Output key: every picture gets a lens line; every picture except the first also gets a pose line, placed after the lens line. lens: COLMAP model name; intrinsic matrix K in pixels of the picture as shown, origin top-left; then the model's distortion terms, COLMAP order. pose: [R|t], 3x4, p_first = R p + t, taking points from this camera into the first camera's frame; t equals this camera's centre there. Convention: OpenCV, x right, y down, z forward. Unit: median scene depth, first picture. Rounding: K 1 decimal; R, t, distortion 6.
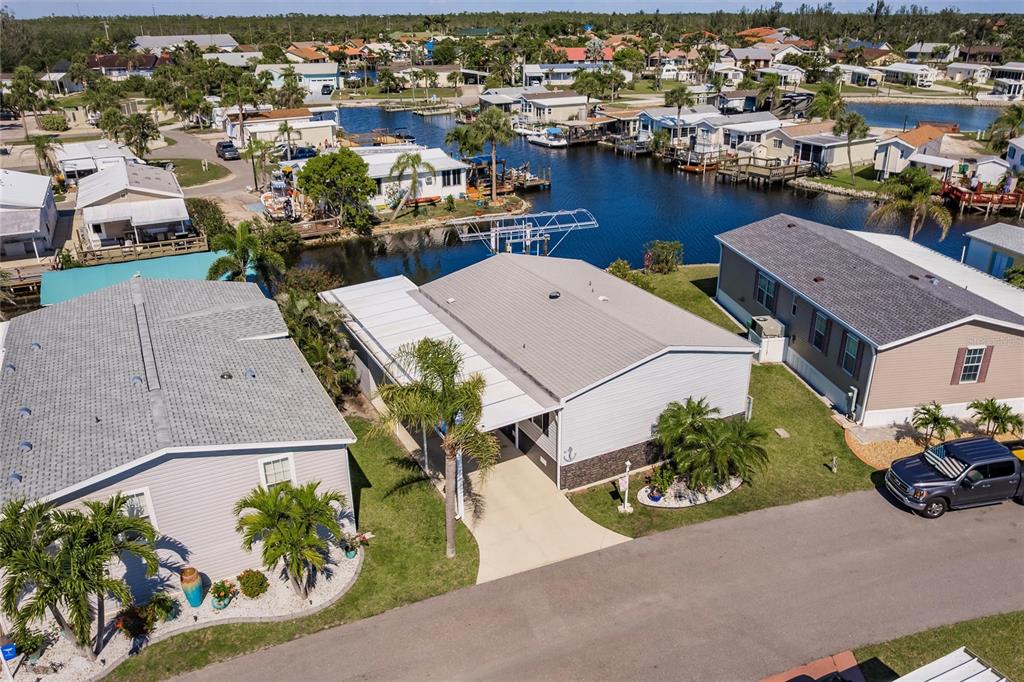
lens RADIAL K [[776.9, 0, 518.2], [0, 776.9, 346.3], [0, 0, 1]] dist [-0.074984, 0.067375]
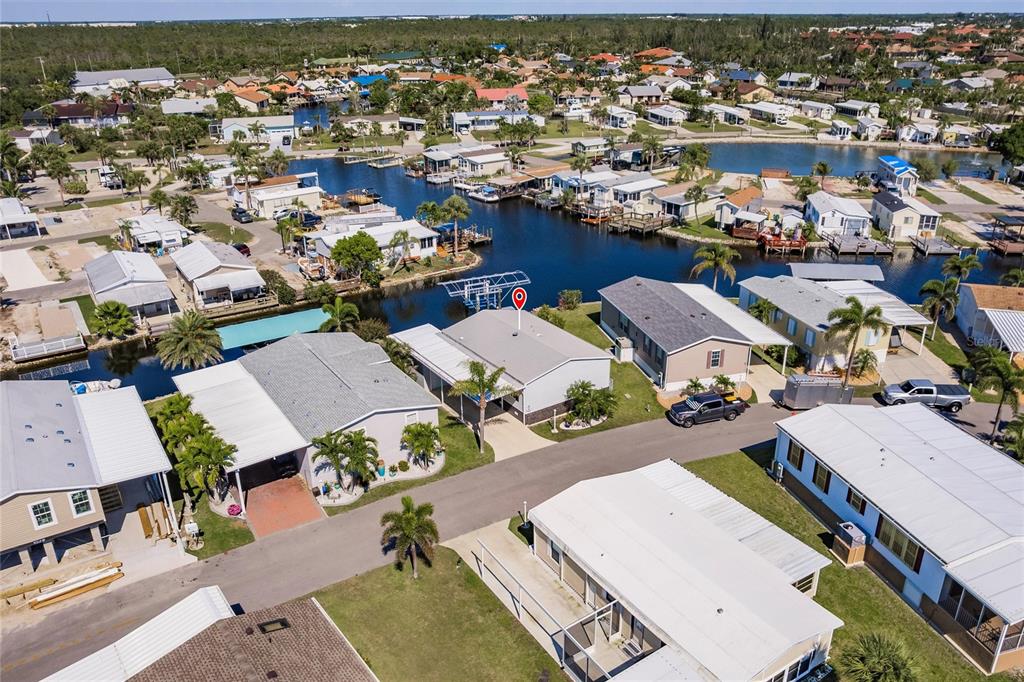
lens RADIAL K [[776.9, 0, 518.2], [0, 776.9, 346.3], [0, 0, 1]] dist [-0.074984, 0.067375]
pose [[0.993993, -0.046427, 0.099106, -0.073049], [0.046339, 0.998921, 0.003189, -0.020117], [-0.099147, 0.001422, 0.995072, -0.504172]]
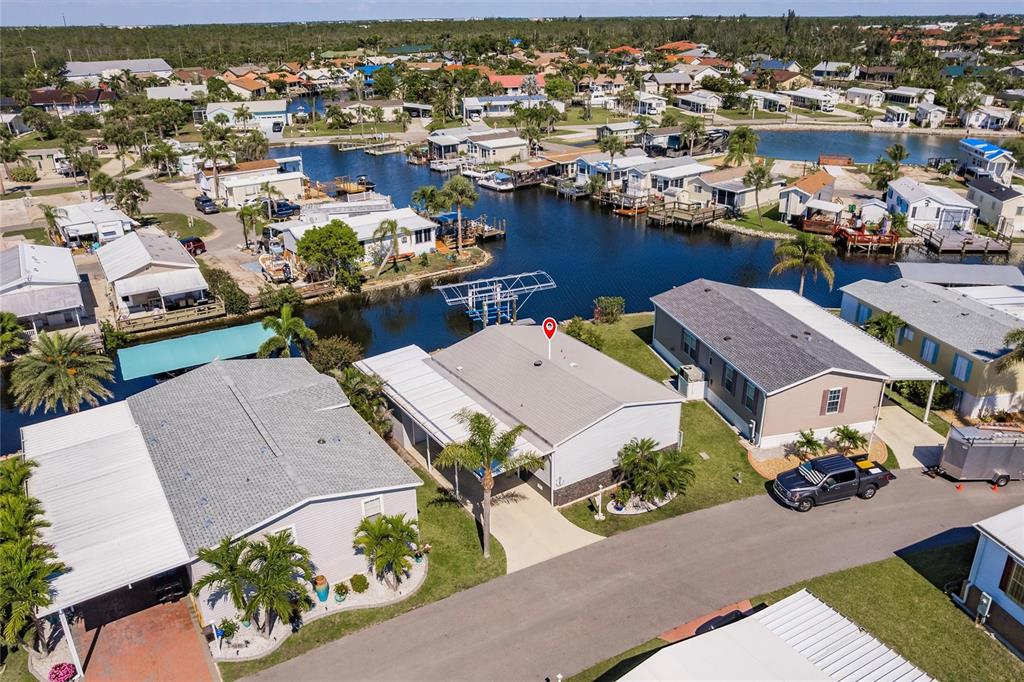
lens RADIAL K [[776.9, 0, 518.2], [0, 776.9, 346.3], [0, 0, 1]] dist [-0.074984, 0.067375]
pose [[0.995786, -0.041017, 0.082024, -0.049067], [0.041315, 0.999144, -0.001940, -0.046937], [-0.081874, 0.005321, 0.996628, -0.180233]]
